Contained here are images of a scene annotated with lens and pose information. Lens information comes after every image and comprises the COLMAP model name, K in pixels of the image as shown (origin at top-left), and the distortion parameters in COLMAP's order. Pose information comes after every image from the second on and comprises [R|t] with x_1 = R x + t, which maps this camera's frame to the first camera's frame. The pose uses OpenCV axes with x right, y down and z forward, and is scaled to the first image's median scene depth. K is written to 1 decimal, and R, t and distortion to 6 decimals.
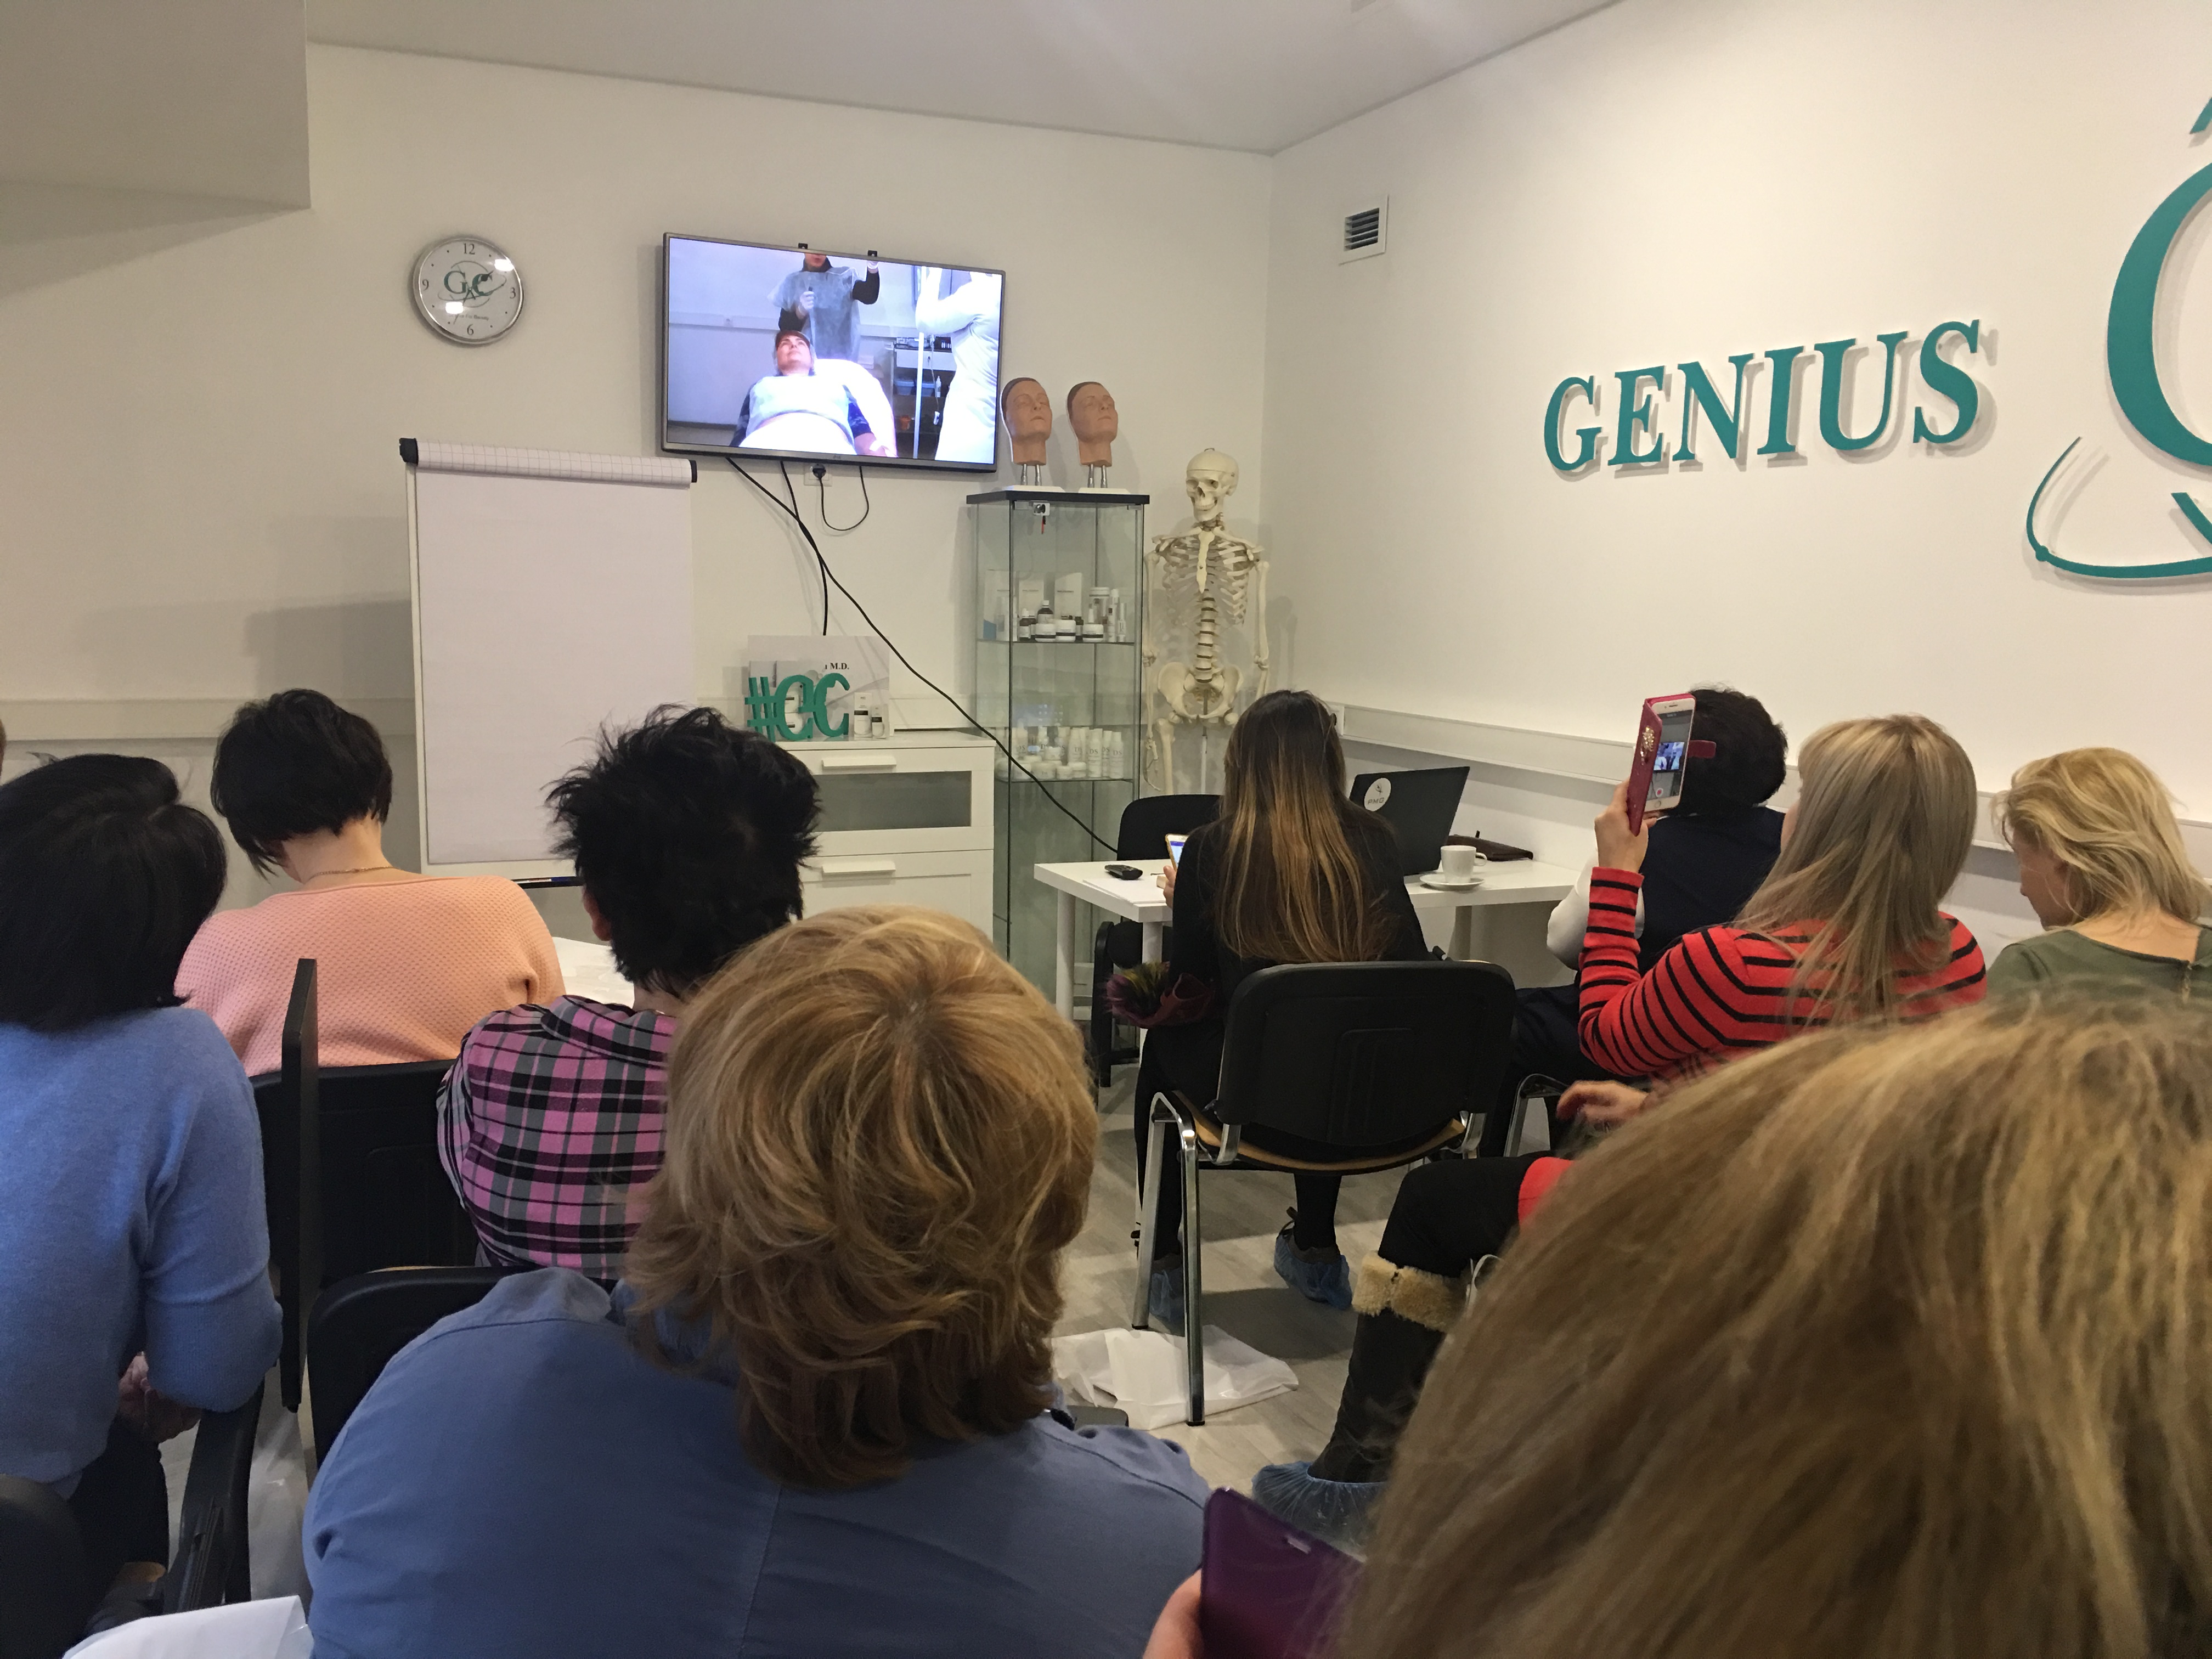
lens RADIAL K [[1851.6, 0, 1109.6], [0, 1851.6, 788.2], [0, 0, 1]] dist [0.048859, 0.000393]
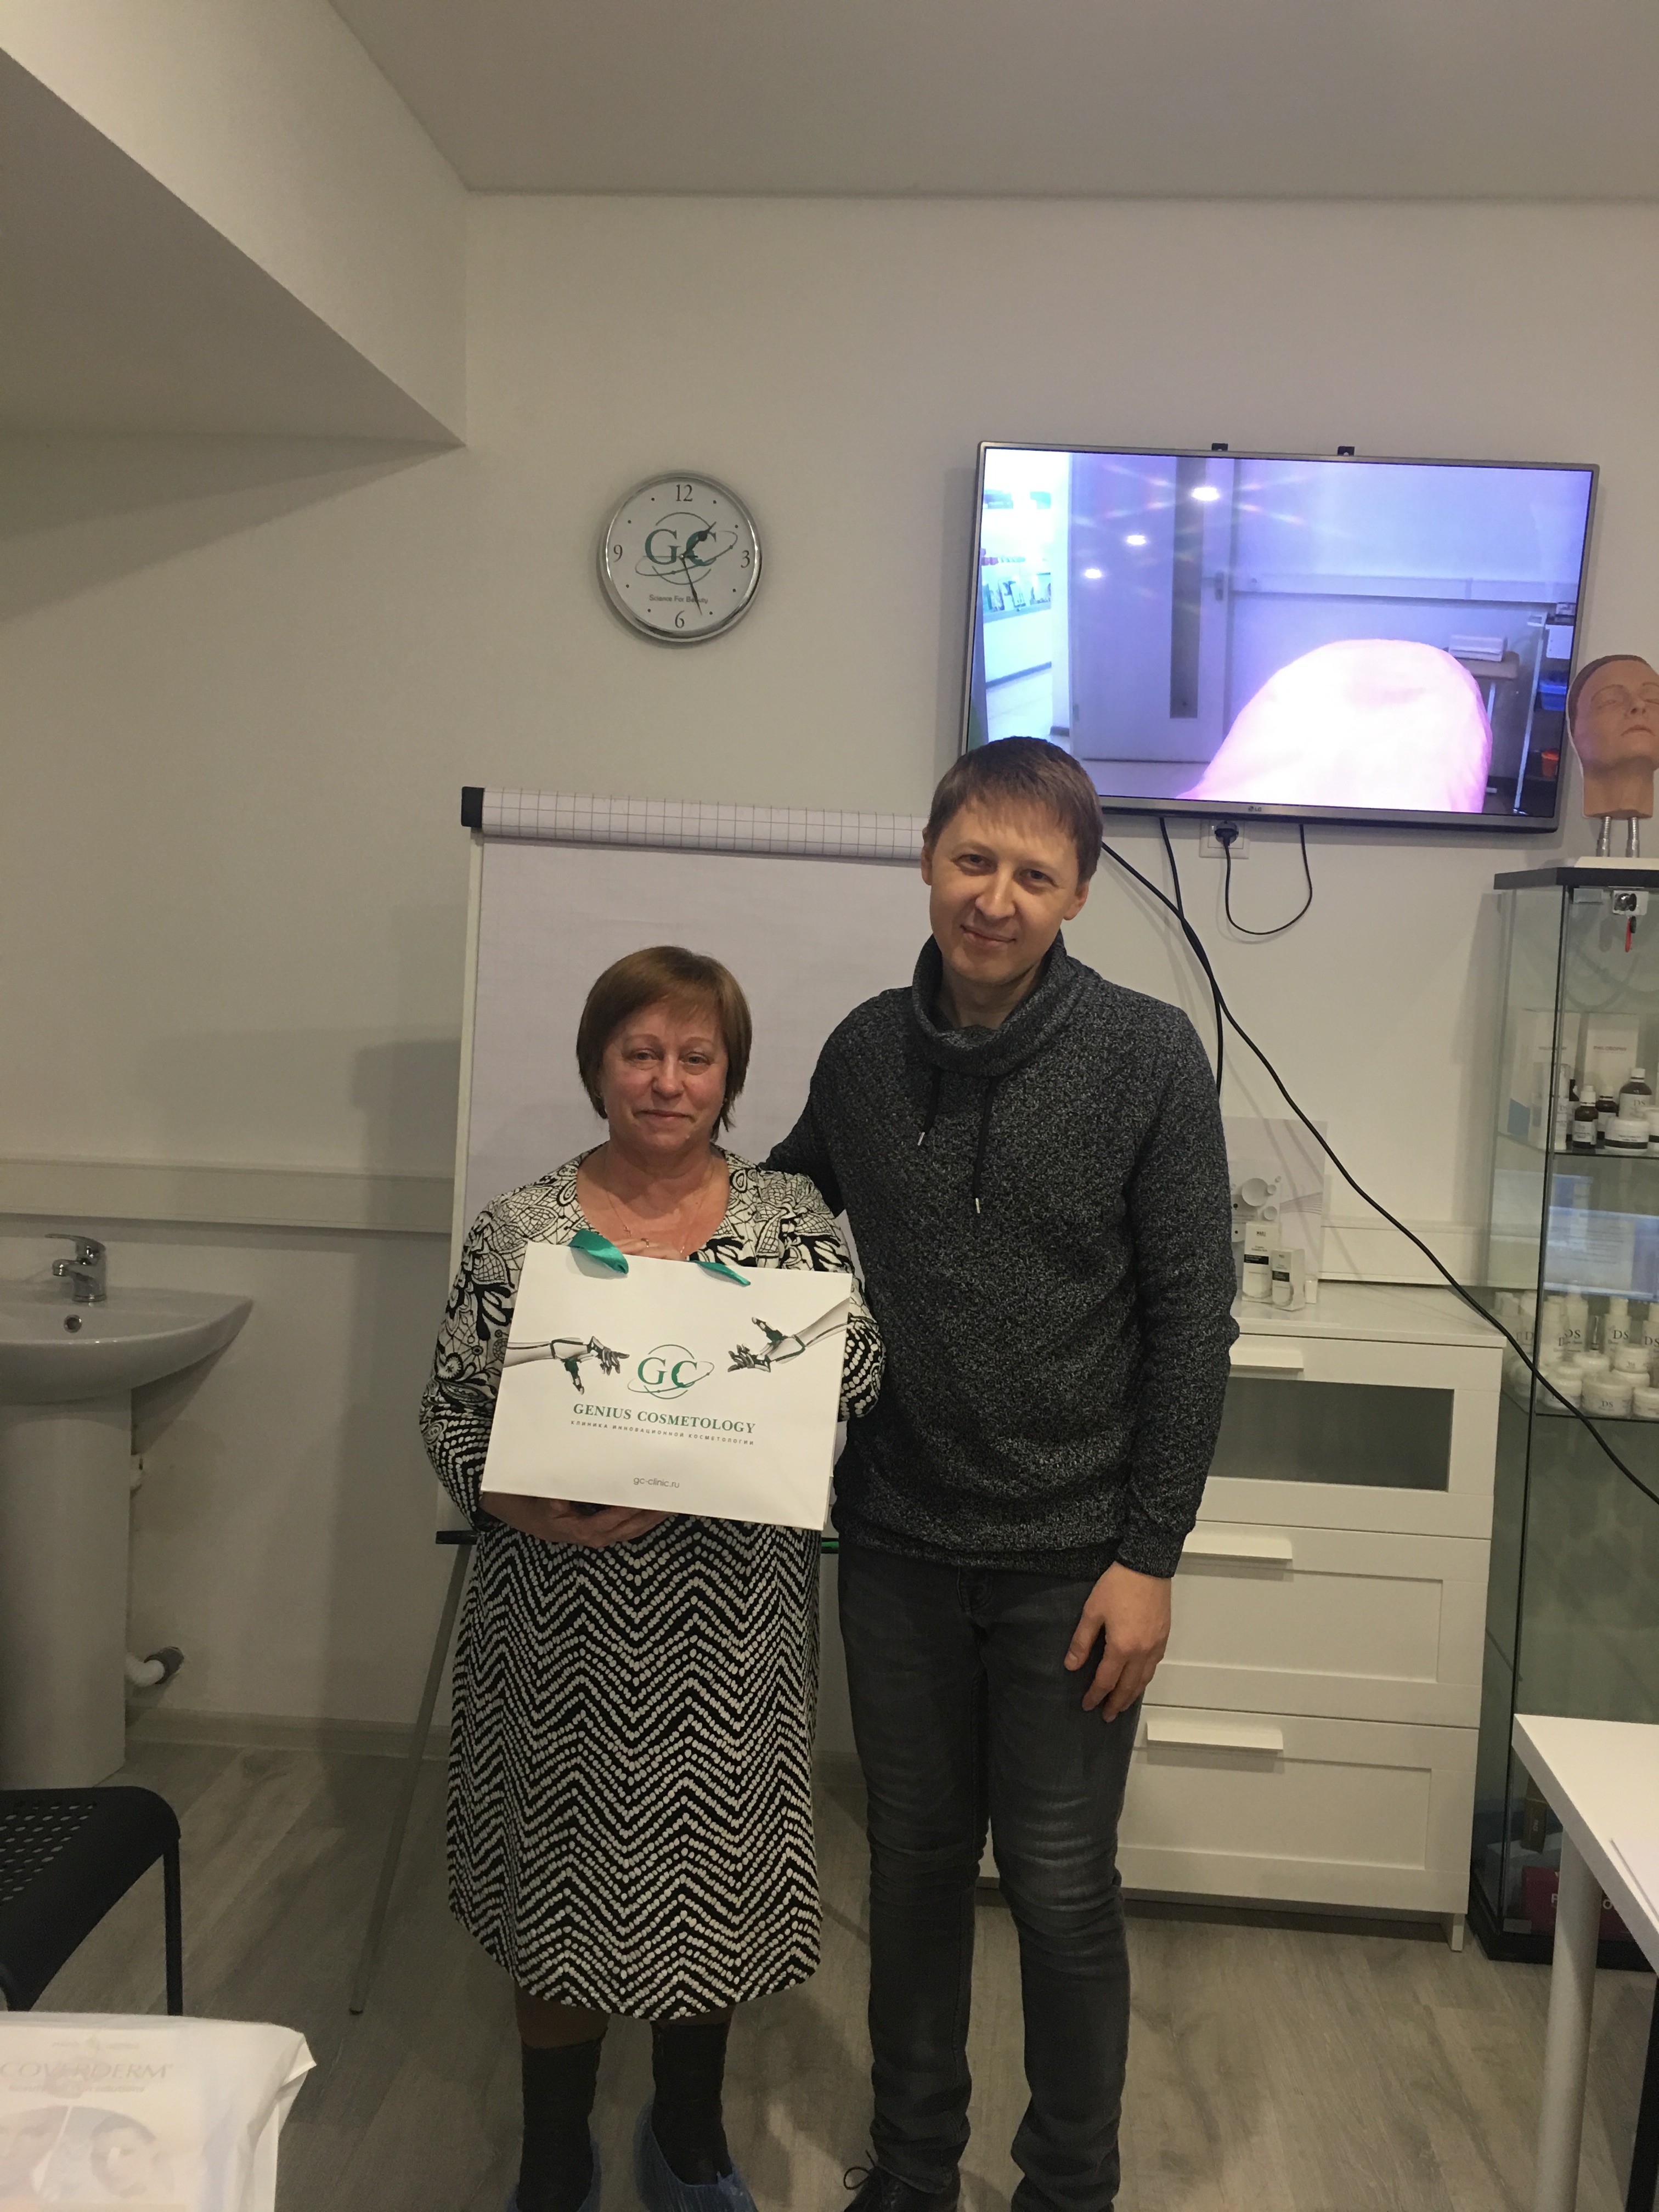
lens RADIAL K [[1890.1, 0, 839.5], [0, 1890.1, 1097.2], [0, 0, 1]] dist [0.089795, -0.137353]
pose [[0.889305, 0.059640, -0.453409, 0.011854], [-0.072909, 0.997269, -0.011824, -0.072081], [0.451465, 0.043573, 0.891224, 0.415776]]
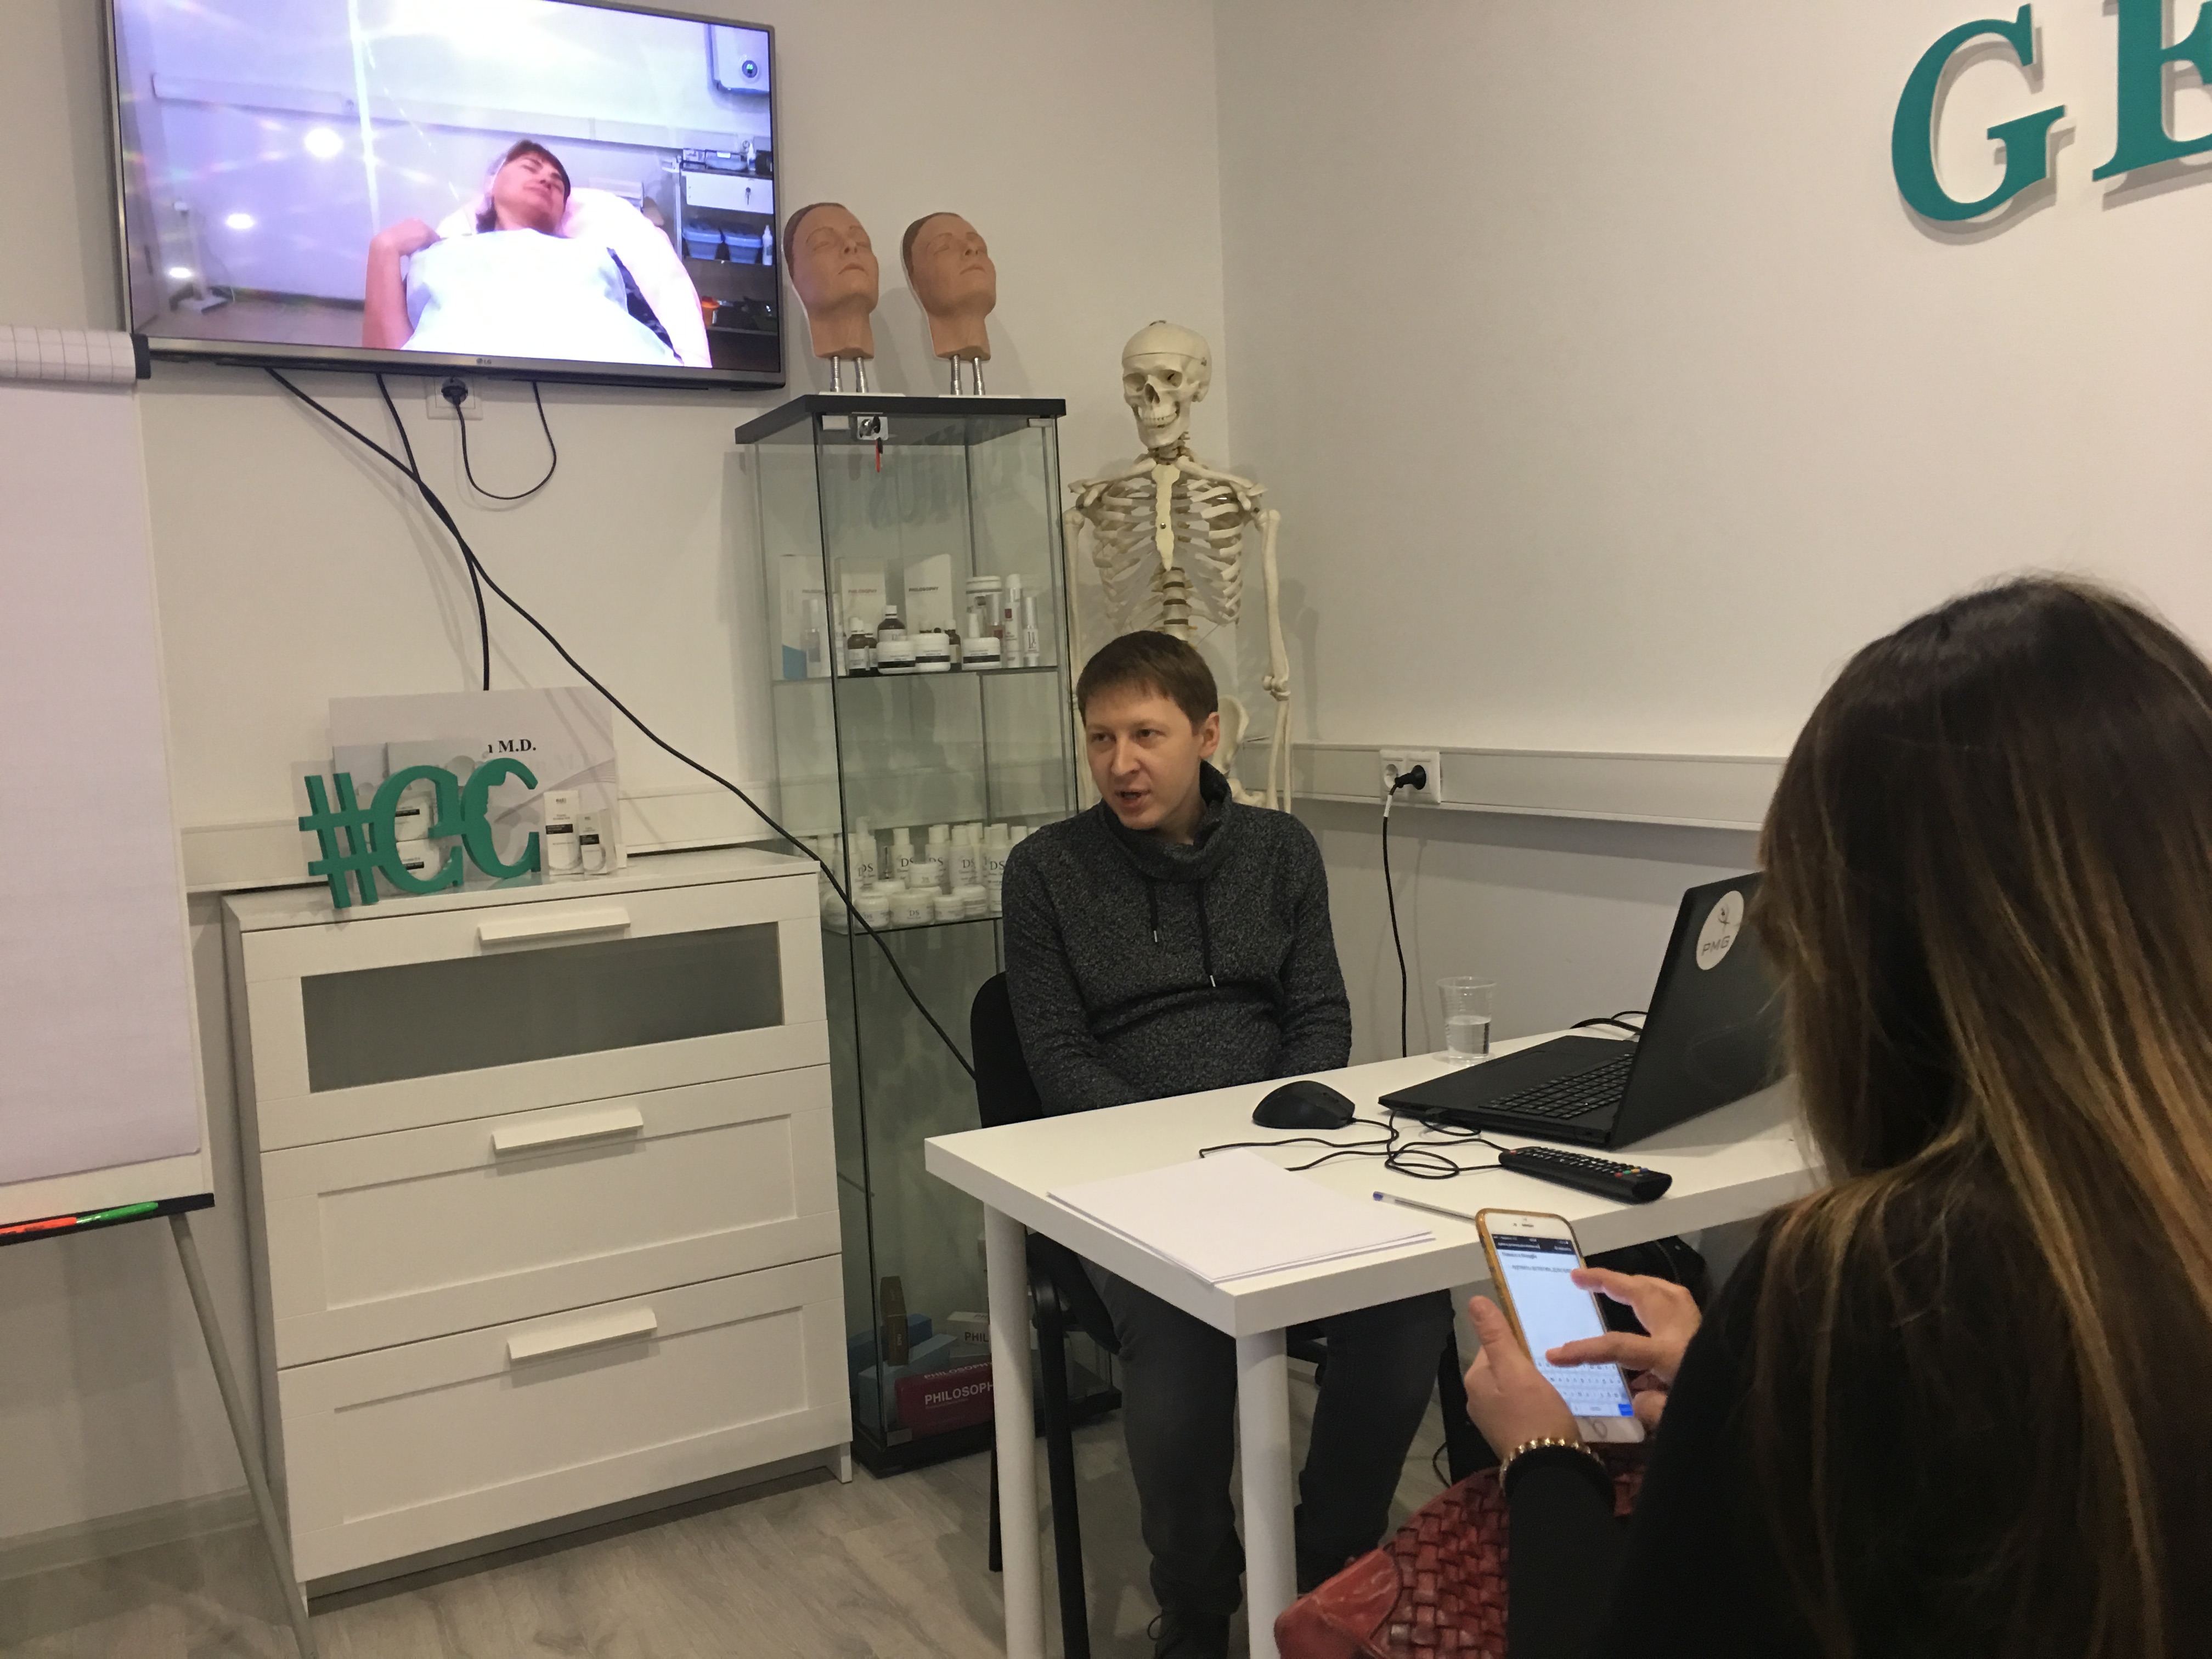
lens RADIAL K [[1890.1, 0, 1097.8], [0, 1890.1, 793.3], [0, 0, 1]] dist [0.089795, -0.137353]
pose [[0.993579, -0.075680, 0.084098, -0.025306], [0.079179, 0.996094, -0.039076, -0.017088], [-0.080812, 0.045484, 0.995691, 0.434490]]
